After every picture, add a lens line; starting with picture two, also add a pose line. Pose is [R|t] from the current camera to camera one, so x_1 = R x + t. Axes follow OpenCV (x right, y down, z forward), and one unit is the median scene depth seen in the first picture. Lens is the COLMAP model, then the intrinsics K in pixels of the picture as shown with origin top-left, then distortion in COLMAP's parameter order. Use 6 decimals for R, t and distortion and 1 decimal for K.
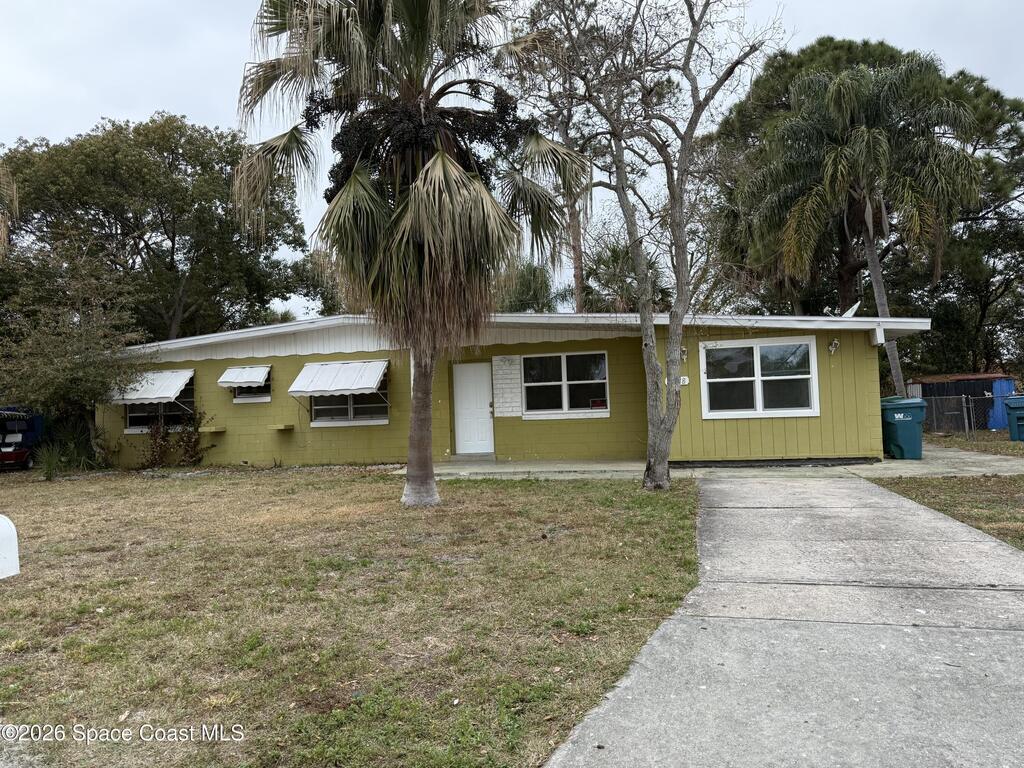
lens RADIAL K [[716.7, 0, 508.8], [0, 716.7, 387.9], [0, 0, 1]] dist [0.073593, -0.085335]
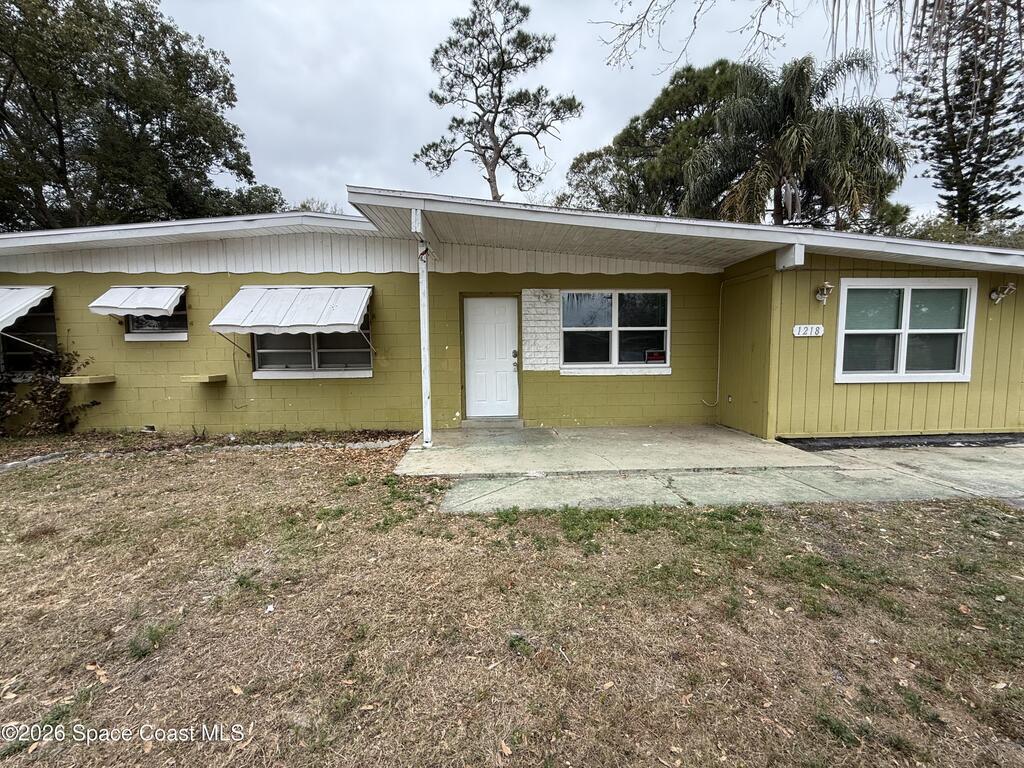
lens RADIAL K [[406.8, 0, 510.3], [0, 406.8, 382.3], [0, 0, 1]] dist [-0.000121, 0.000078]
pose [[0.965395, 0.006045, 0.260723, -0.145161], [-0.033615, 0.994276, 0.101414, 0.009676], [-0.258618, -0.106669, 0.960072, 0.586905]]
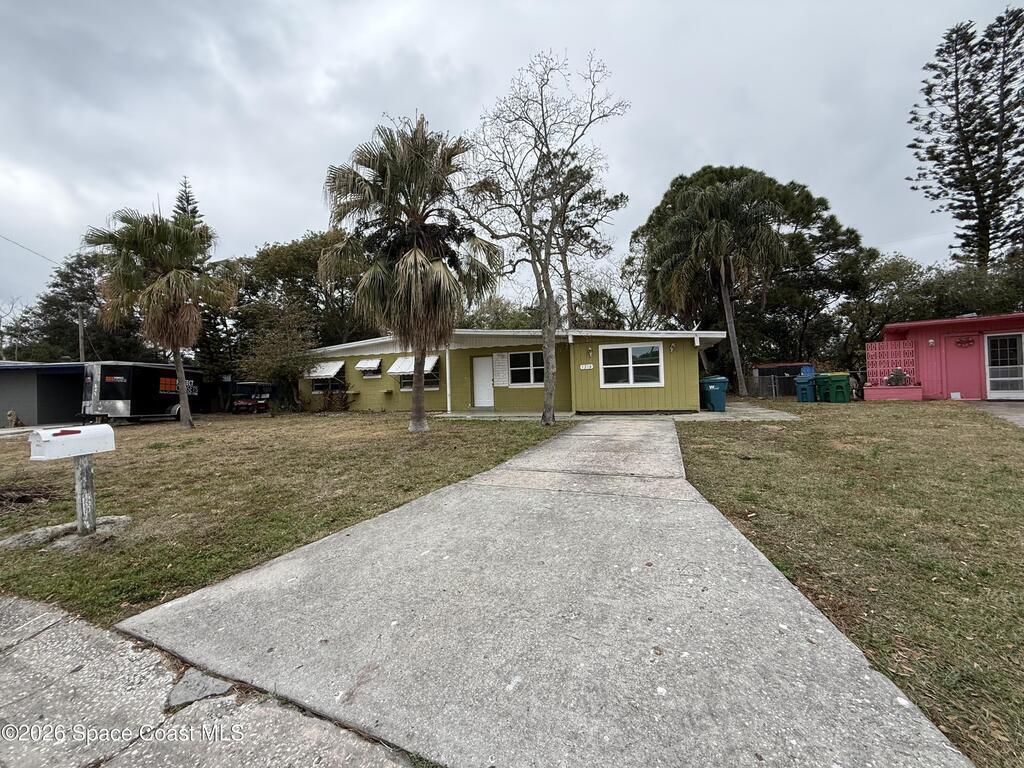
lens RADIAL K [[406.8, 0, 510.3], [0, 406.8, 382.3], [0, 0, 1]] dist [-0.000121, 0.000078]
pose [[0.993301, 0.004041, -0.115486, 0.141194], [-0.000777, 0.999599, 0.028292, 0.000058], [0.115554, -0.028013, 0.992906, -0.027438]]
